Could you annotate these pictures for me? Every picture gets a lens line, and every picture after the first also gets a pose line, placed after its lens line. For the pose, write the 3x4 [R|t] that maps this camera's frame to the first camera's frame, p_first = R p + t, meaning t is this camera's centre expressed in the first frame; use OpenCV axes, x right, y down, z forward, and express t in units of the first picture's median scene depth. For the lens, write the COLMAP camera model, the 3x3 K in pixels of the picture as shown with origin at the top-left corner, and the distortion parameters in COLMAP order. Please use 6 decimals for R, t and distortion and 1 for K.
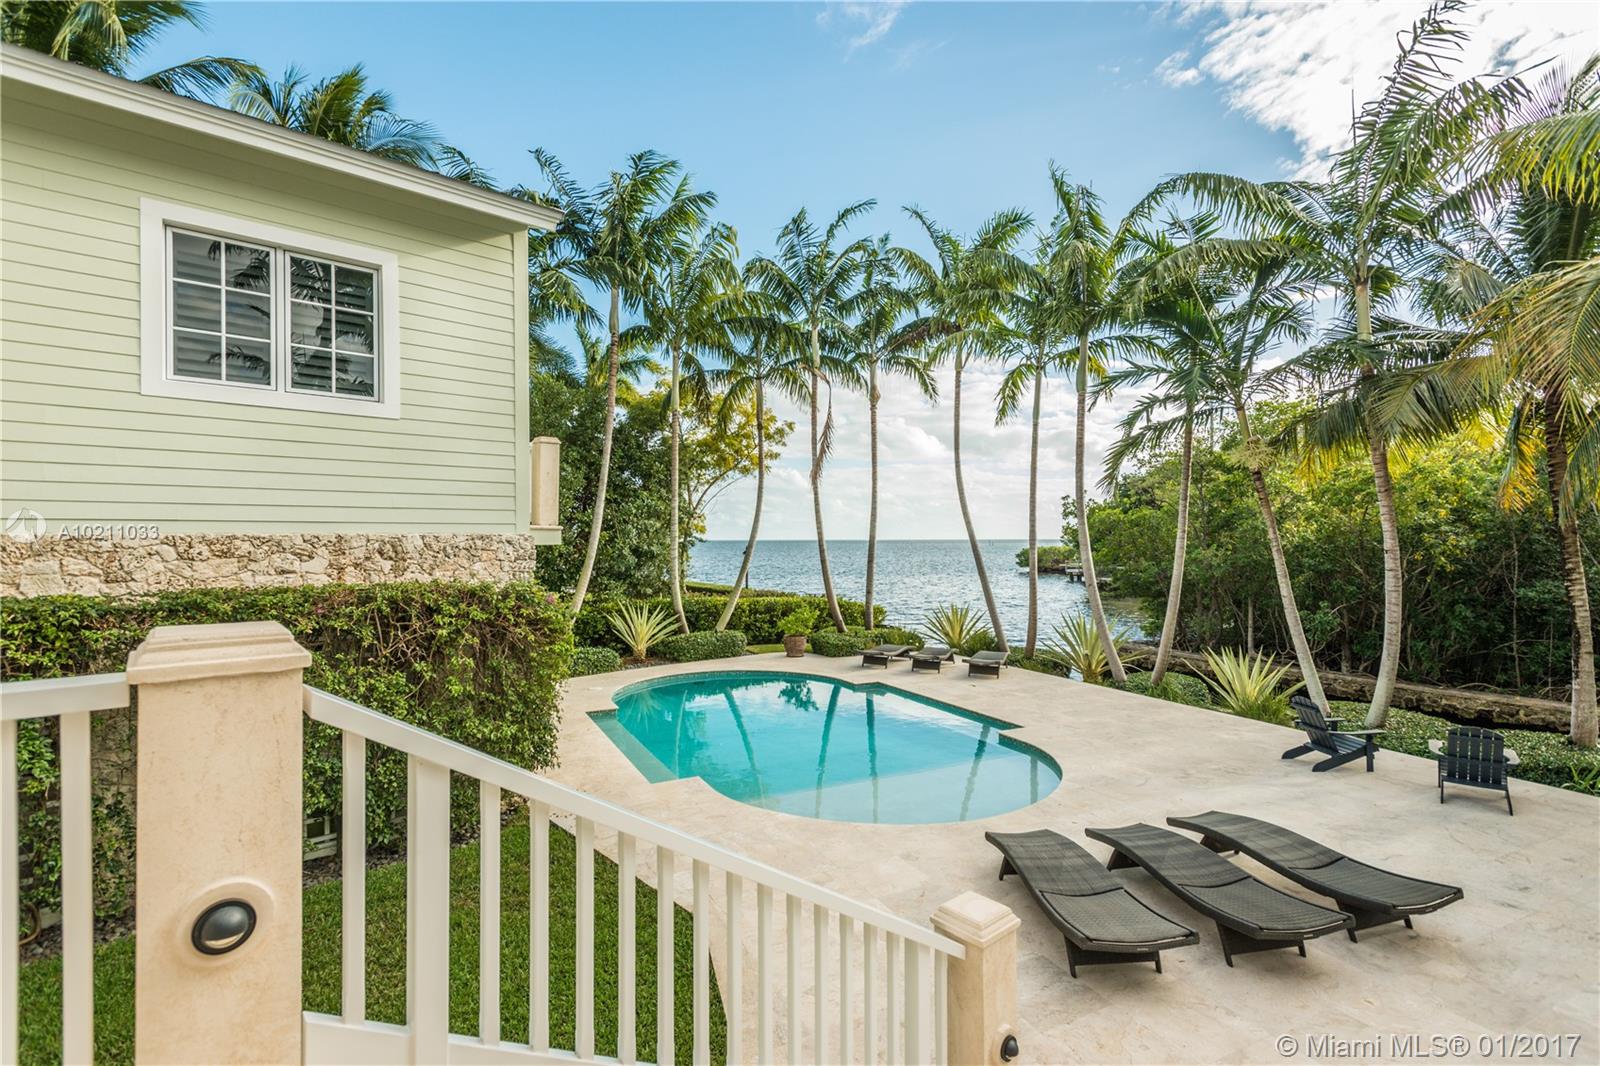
lens RADIAL K [[745.2, 0, 800.0], [0, 745.2, 533.0], [0, 0, 1]] dist [0.000125, -0.000048]
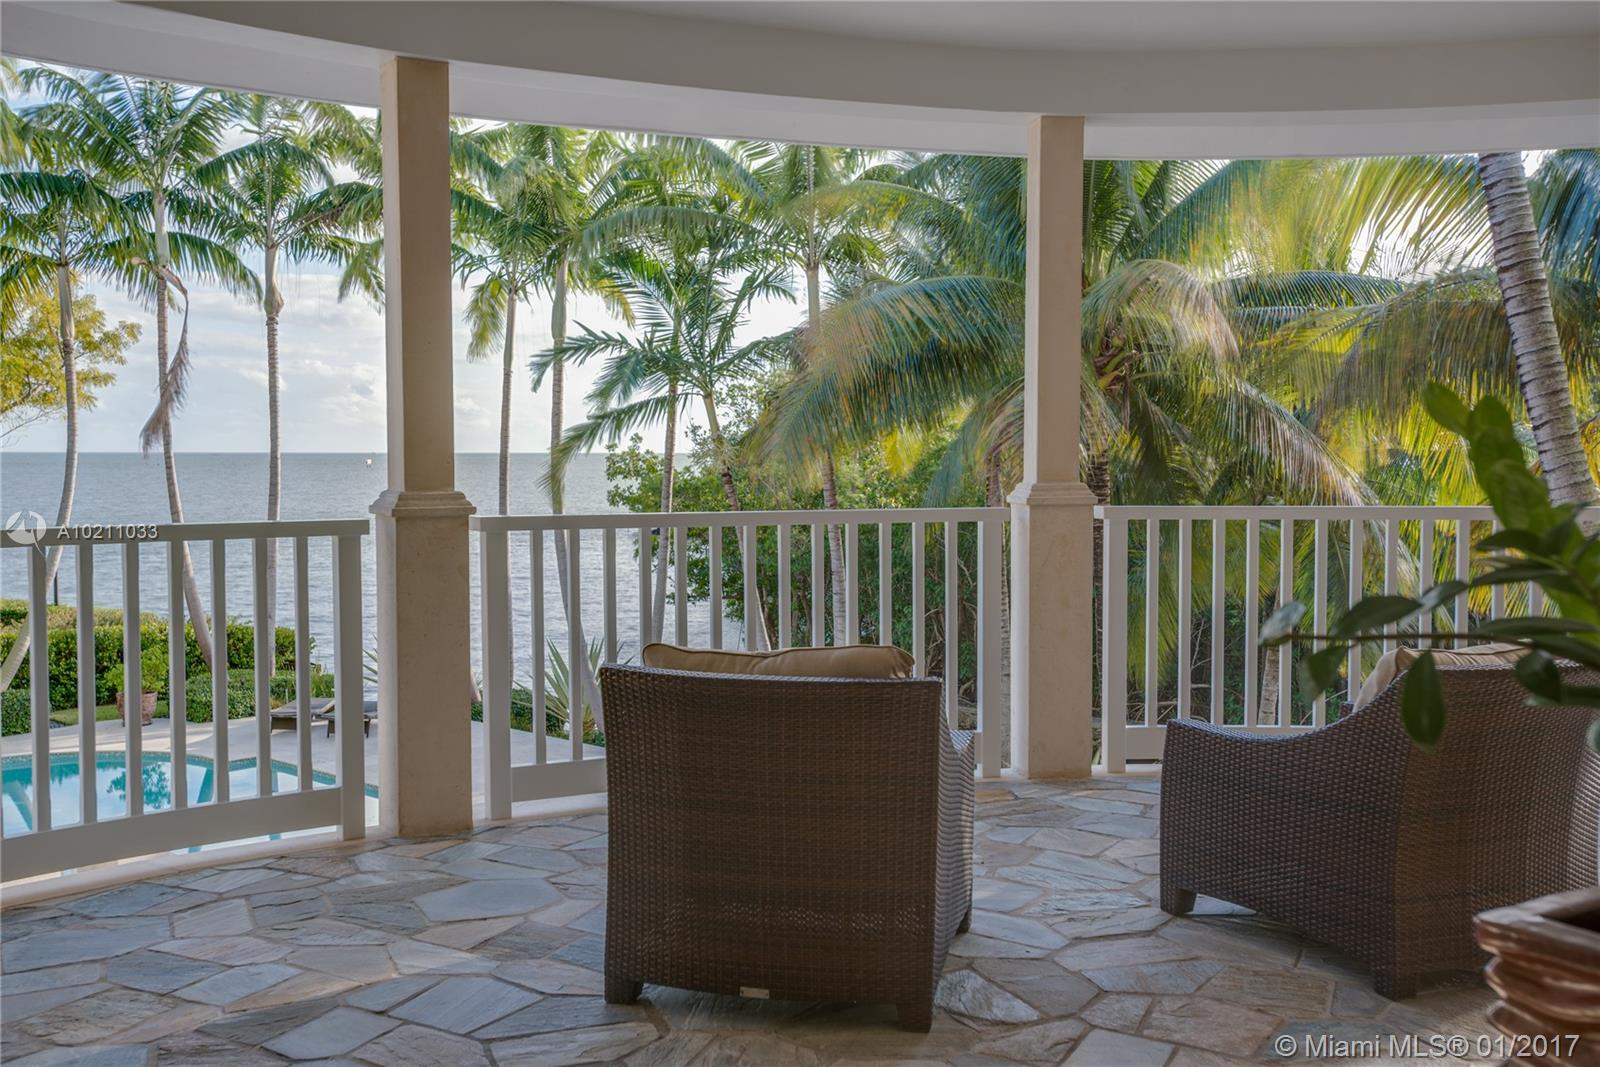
lens RADIAL K [[1521.6, 0, 800.0], [0, 1521.6, 533.5], [0, 0, 1]] dist [-0.010339, 0.153411]
pose [[0.932529, -0.018091, 0.360640, 0.047648], [-0.004133, 0.998144, 0.060756, -0.069861], [-0.361070, -0.058148, 0.930724, -0.359164]]
